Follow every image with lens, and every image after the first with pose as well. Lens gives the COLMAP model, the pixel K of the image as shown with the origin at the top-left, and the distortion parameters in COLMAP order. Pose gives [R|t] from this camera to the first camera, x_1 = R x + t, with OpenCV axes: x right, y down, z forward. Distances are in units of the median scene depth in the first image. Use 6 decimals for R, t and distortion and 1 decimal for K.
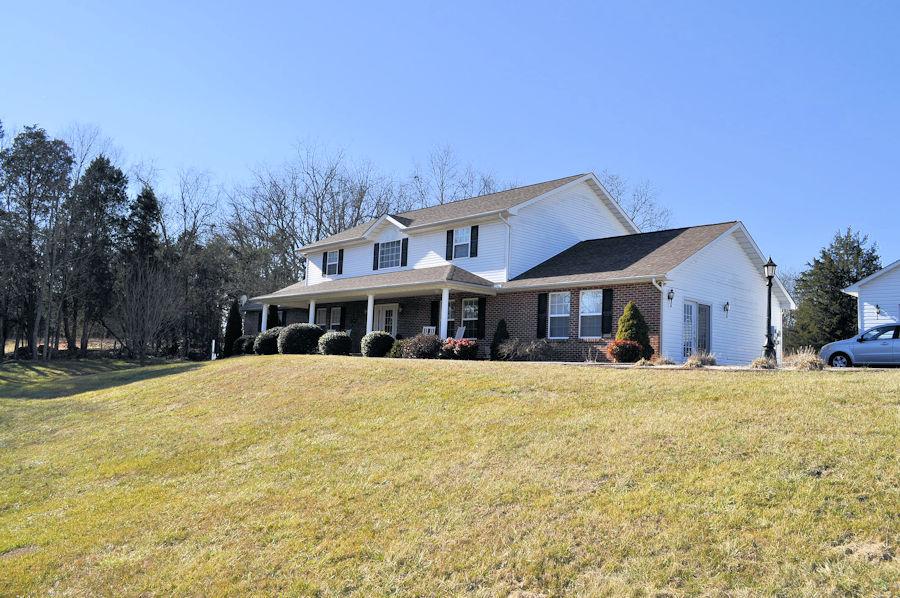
lens RADIAL K [[699.2, 0, 450.0], [0, 699.2, 299.0], [0, 0, 1]] dist [-0.078146, 0.005476]
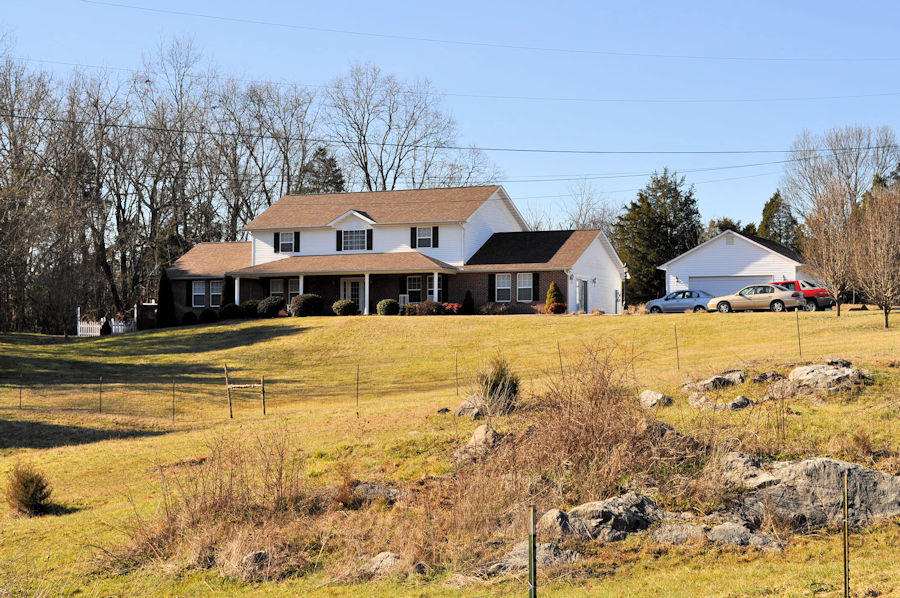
lens RADIAL K [[1641.1, 0, 450.0], [0, 1641.1, 299.0], [0, 0, 1]] dist [0.014501, 0.014902]
pose [[0.923431, -0.024599, 0.382976, -1.273565], [-0.001849, 0.997647, 0.068539, -0.189835], [-0.383761, -0.064000, 0.921212, -2.230832]]
